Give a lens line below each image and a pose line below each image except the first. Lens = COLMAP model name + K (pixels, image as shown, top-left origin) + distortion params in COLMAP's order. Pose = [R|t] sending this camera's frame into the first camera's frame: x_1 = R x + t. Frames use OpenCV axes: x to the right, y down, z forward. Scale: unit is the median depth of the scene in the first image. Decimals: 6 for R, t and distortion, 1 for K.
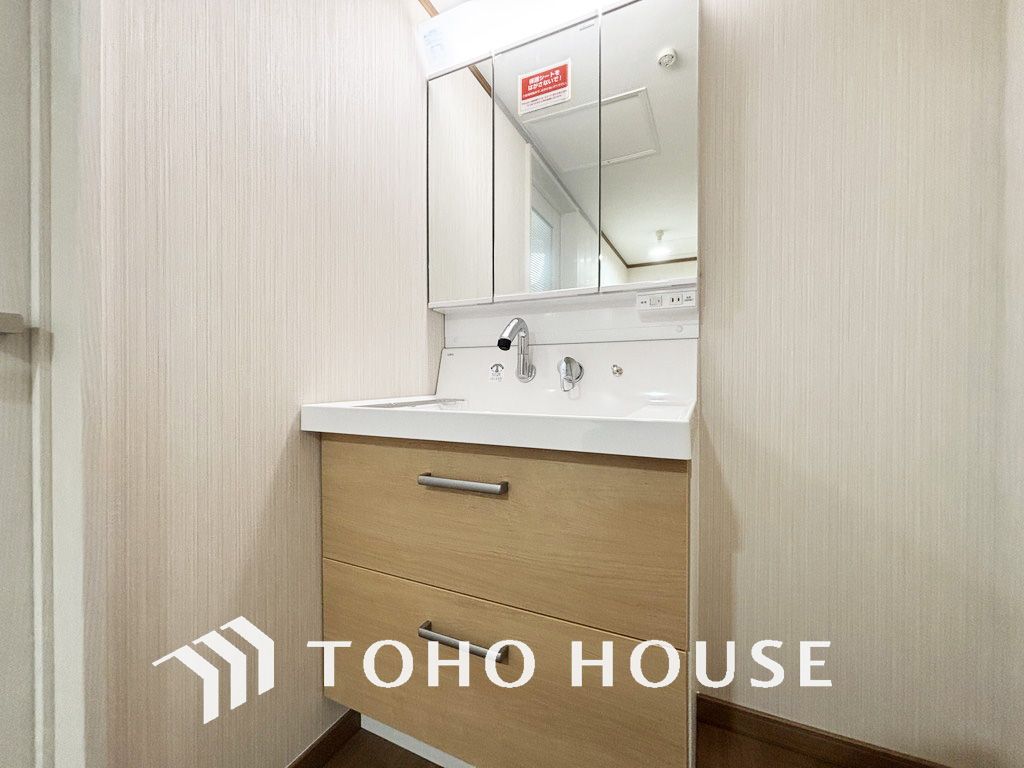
lens RADIAL K [[415.4, 0, 514.8], [0, 415.4, 382.8], [0, 0, 1]] dist [0.002014, -0.000510]
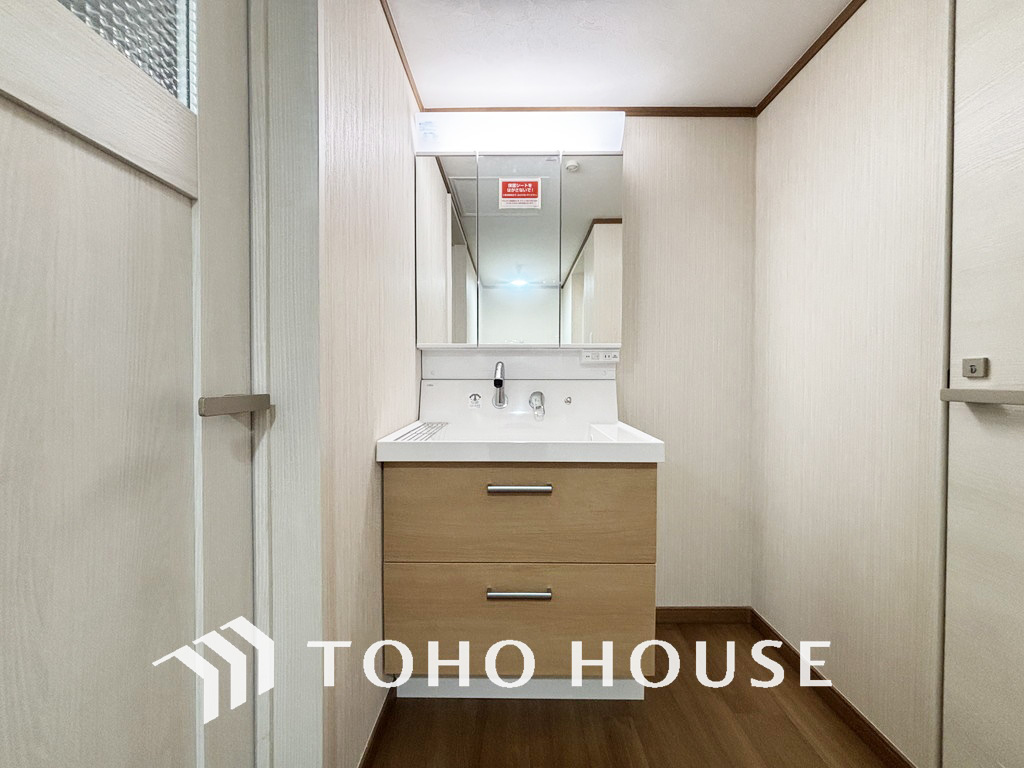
lens RADIAL K [[415.4, 0, 505.7], [0, 415.4, 382.8], [0, 0, 1]] dist [0.002014, -0.000510]
pose [[0.905338, -0.006692, 0.424640, -0.564463], [-0.001231, 0.999830, 0.018381, -0.117064], [-0.424691, -0.017163, 0.905176, -0.226704]]
